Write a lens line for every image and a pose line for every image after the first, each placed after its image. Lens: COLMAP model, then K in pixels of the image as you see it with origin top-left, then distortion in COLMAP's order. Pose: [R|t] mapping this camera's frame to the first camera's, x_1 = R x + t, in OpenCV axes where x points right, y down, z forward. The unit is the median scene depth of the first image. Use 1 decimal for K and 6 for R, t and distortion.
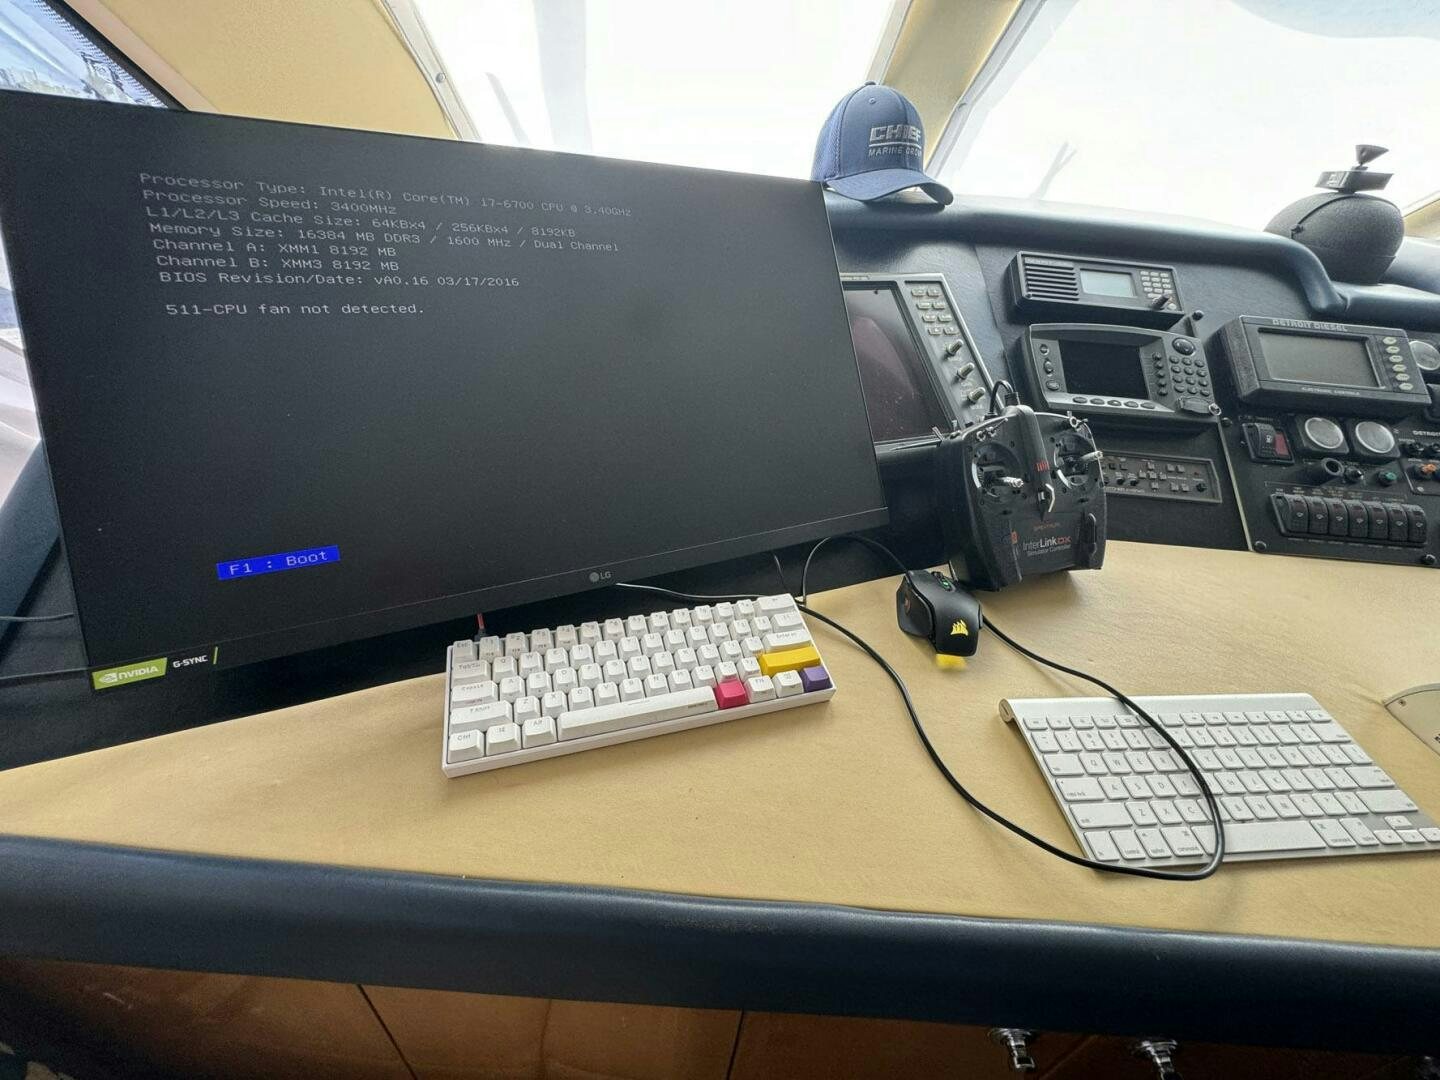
lens RADIAL K [[575.2, 0, 720.5], [0, 575.2, 546.8], [0, 0, 1]] dist [-0.000391, 0.000189]
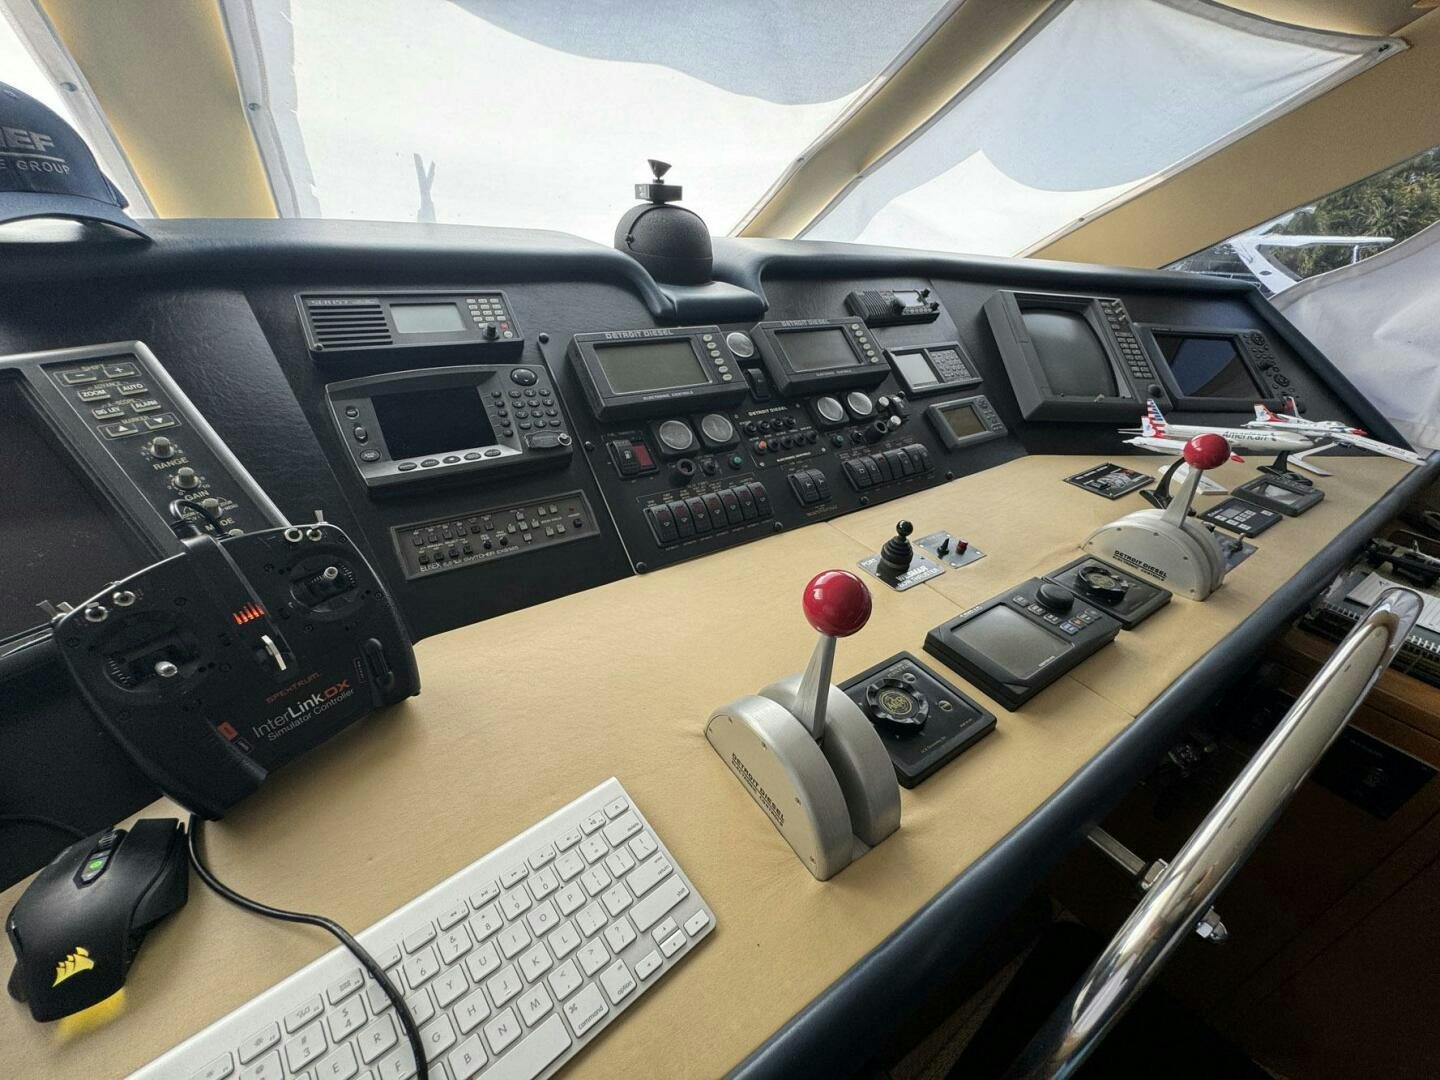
lens RADIAL K [[575.2, 0, 720.5], [0, 575.2, 546.8], [0, 0, 1]] dist [-0.000391, 0.000189]
pose [[0.811198, -0.322609, 0.487731, 0.538710], [0.326291, 0.941853, 0.080298, -0.064251], [-0.485276, 0.094004, 0.869293, 0.070975]]
